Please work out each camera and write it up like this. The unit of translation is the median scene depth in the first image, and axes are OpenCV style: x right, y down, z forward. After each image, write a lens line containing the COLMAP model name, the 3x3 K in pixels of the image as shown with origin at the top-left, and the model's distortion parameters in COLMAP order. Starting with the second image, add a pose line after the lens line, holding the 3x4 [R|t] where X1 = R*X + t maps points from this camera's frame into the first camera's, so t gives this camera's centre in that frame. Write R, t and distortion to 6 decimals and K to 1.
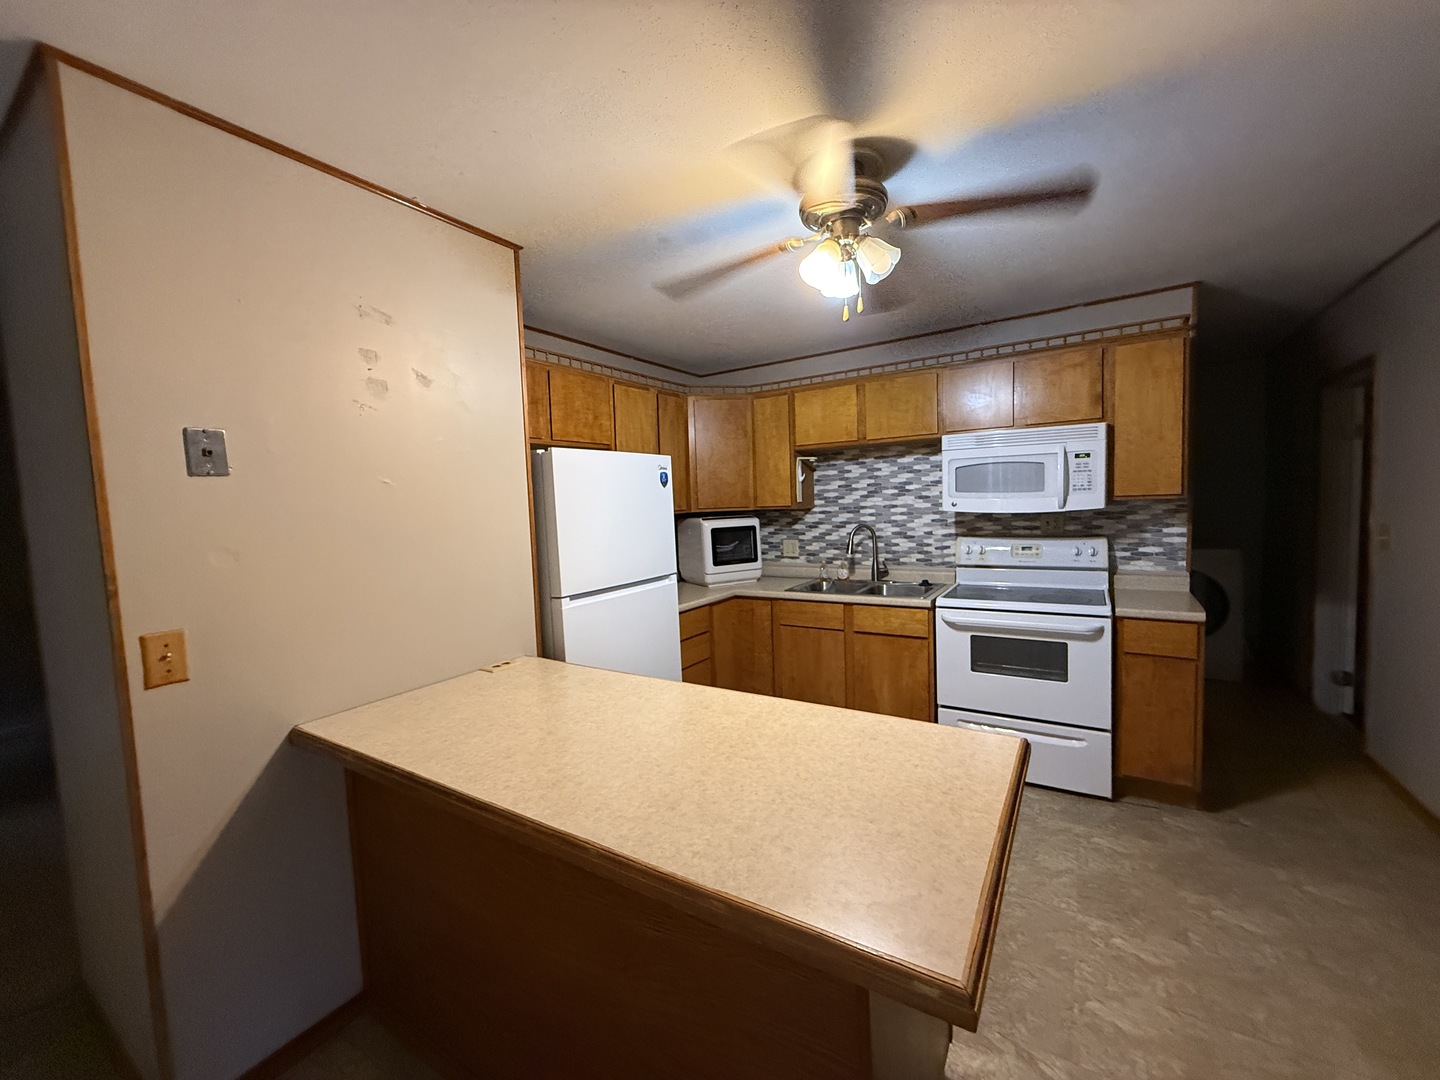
lens RADIAL K [[584.6, 0, 714.9], [0, 584.6, 542.9], [0, 0, 1]] dist [0.002269, 0.000048]
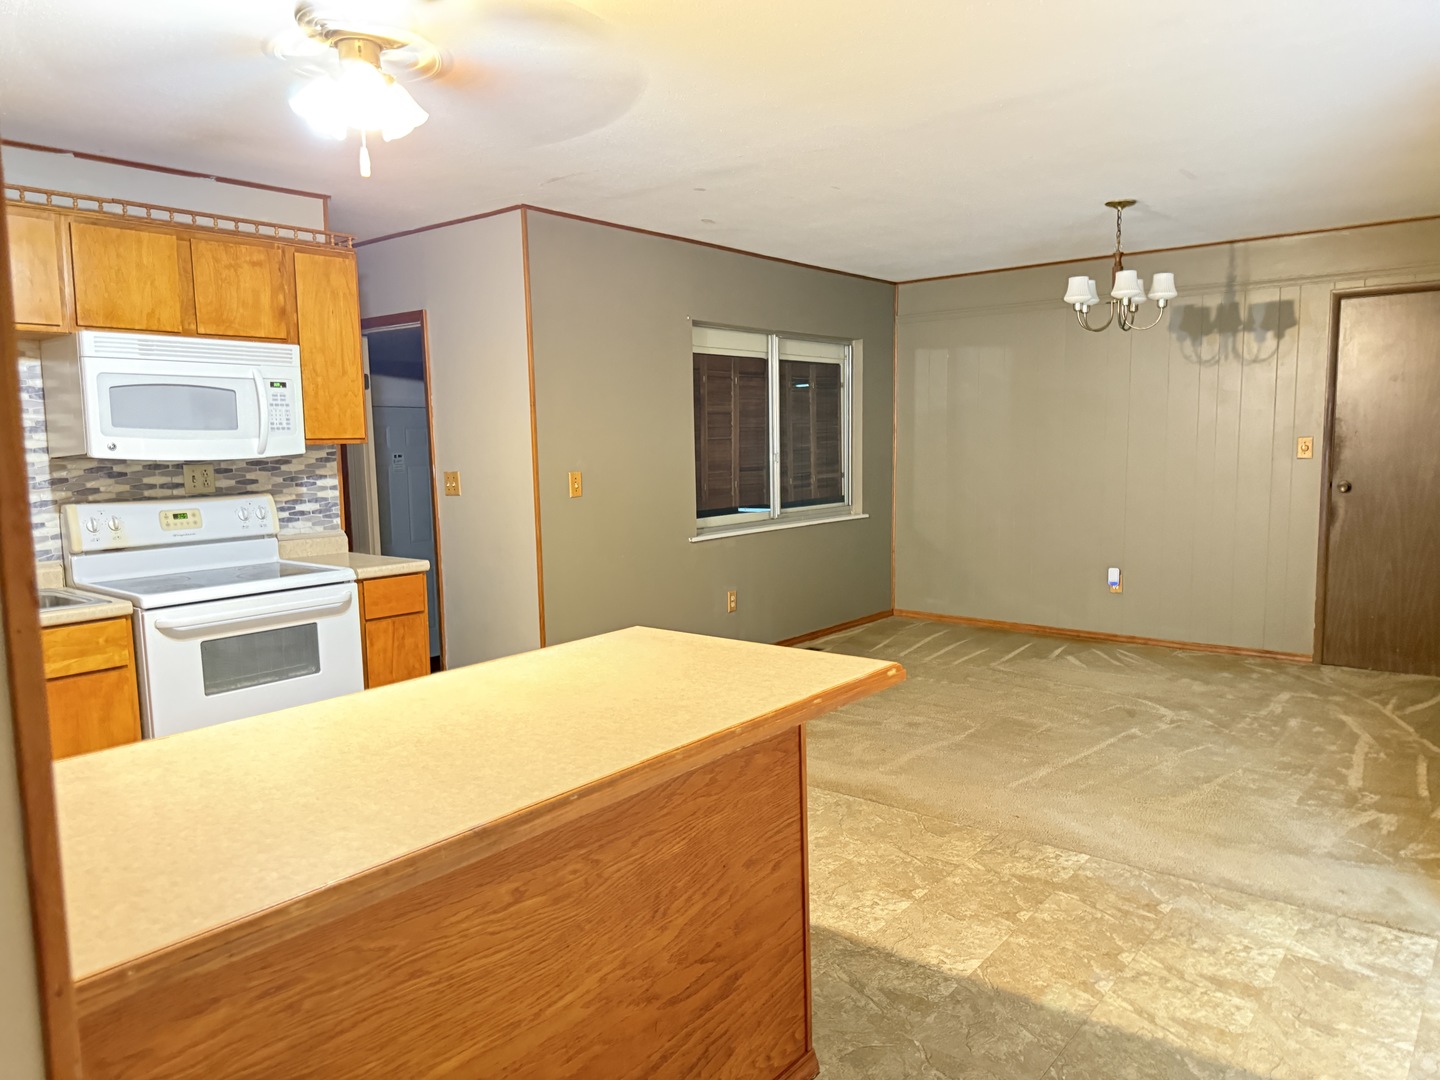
lens RADIAL K [[1007.1, 0, 722.7], [0, 1007.1, 544.1], [0, 0, 1]] dist [0.033700, -0.034884]
pose [[0.111266, -0.069581, 0.991352, -0.609539], [0.088507, 0.994276, 0.059852, 0.029965], [-0.989842, 0.081083, 0.116787, 0.263373]]
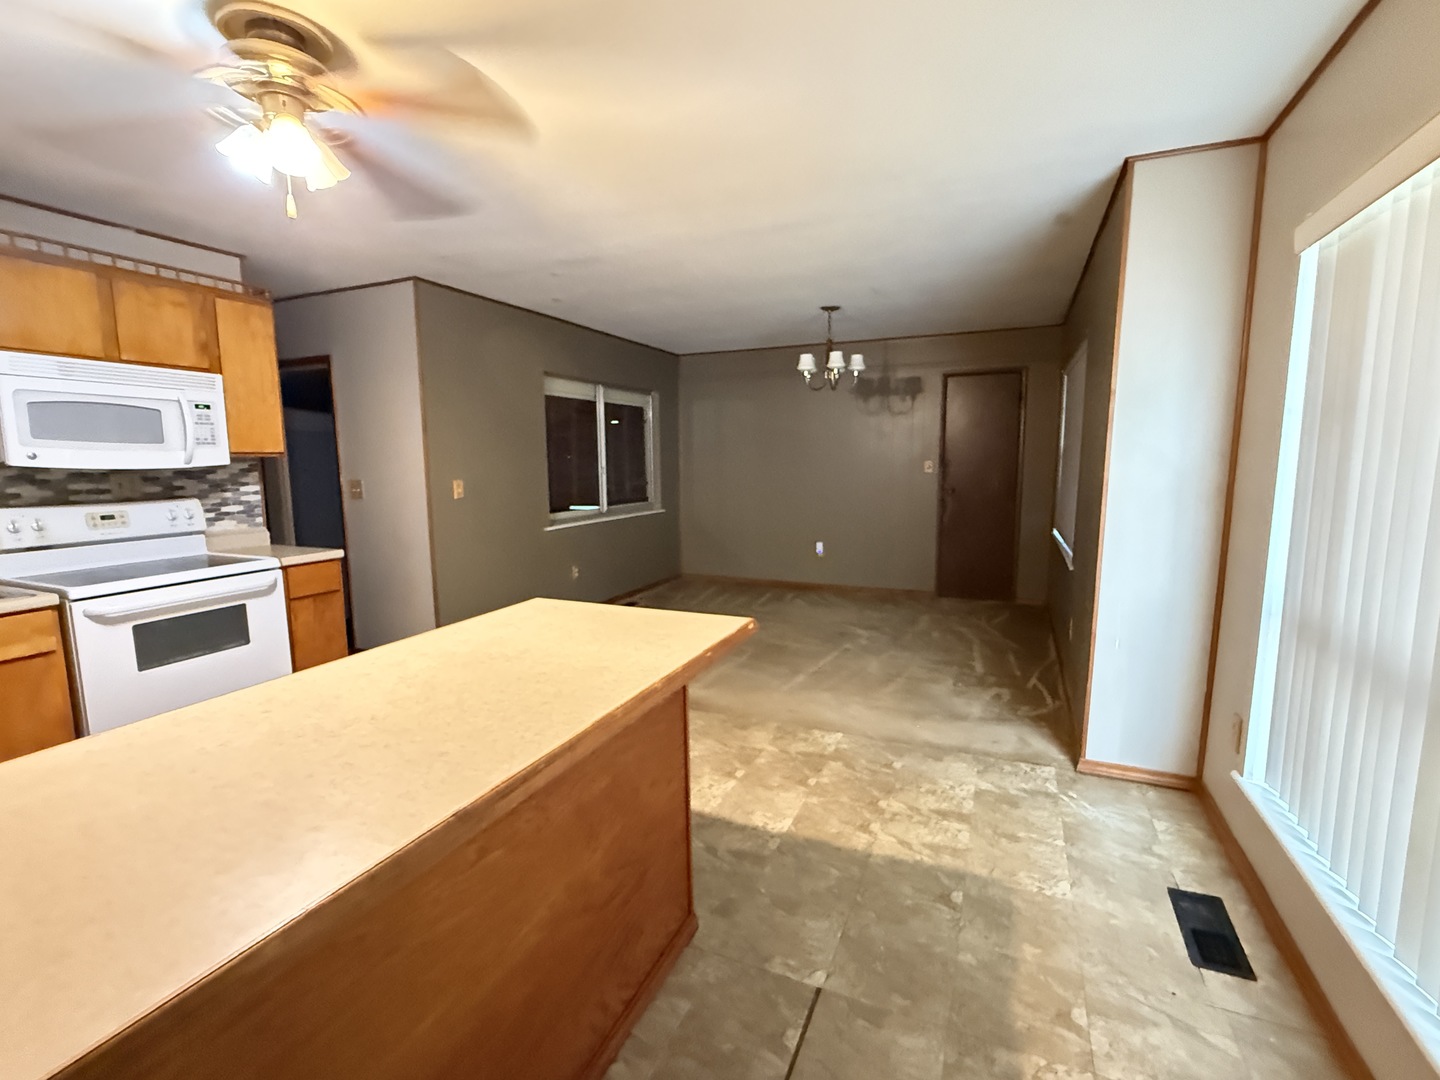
lens RADIAL K [[653.7, 0, 721.3], [0, 653.7, 538.2], [0, 0, 1]] dist [-0.005966, 0.004510]
pose [[-0.150298, -0.081879, 0.985244, -0.498668], [0.089046, 0.991393, 0.095974, 0.029164], [-0.984622, 0.102157, -0.141713, 0.338281]]
